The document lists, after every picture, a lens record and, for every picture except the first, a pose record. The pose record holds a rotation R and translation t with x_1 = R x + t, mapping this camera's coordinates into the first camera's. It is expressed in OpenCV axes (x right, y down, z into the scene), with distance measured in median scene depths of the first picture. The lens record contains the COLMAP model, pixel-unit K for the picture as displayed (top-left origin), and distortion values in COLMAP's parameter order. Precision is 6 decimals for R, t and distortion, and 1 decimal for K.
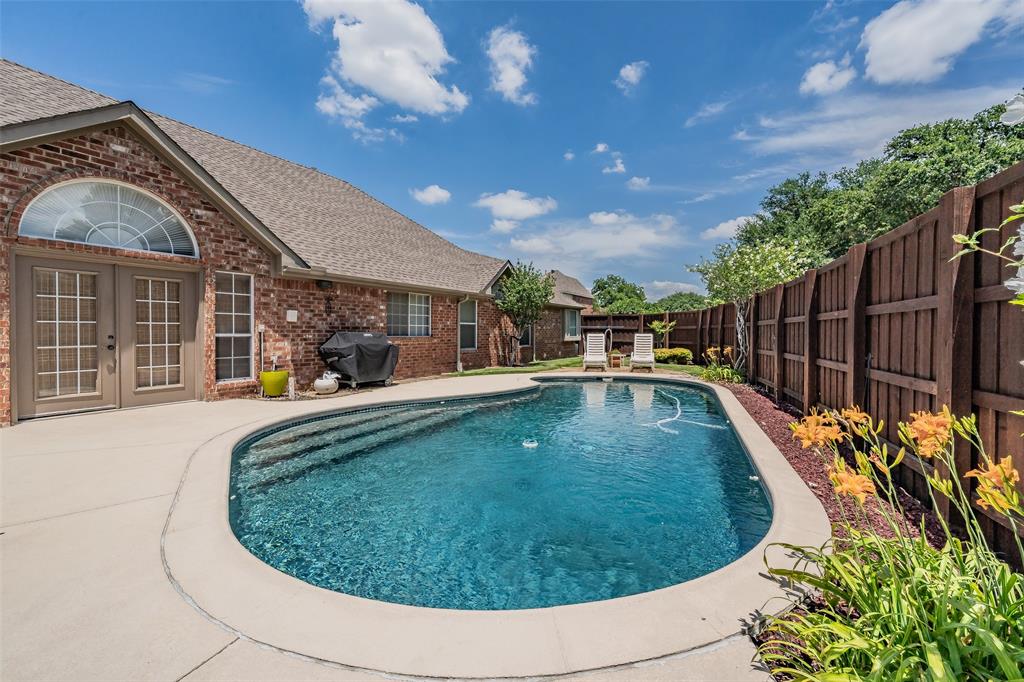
lens RADIAL K [[407.5, 0, 513.4], [0, 407.5, 331.2], [0, 0, 1]] dist [0.001214, 0.000349]
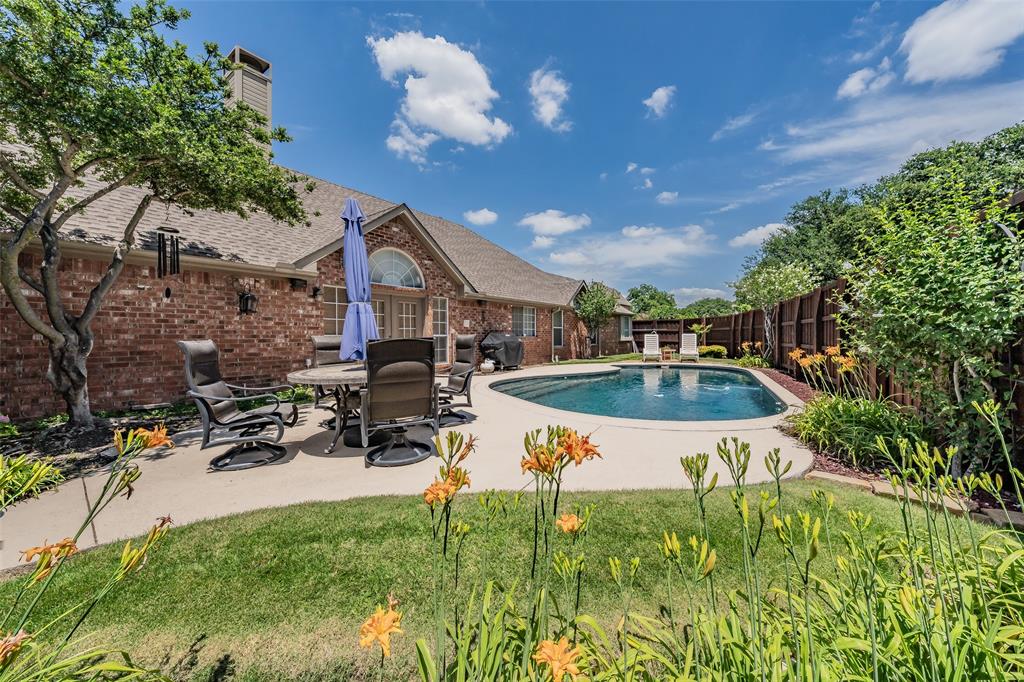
lens RADIAL K [[368.6, 0, 515.5], [0, 368.6, 341.3], [0, 0, 1]] dist [0.000086, -0.000104]
pose [[0.996019, -0.009811, -0.088600, -0.103892], [0.011091, 0.999841, 0.013970, 0.006007], [0.088449, -0.014897, 0.995969, -0.179434]]
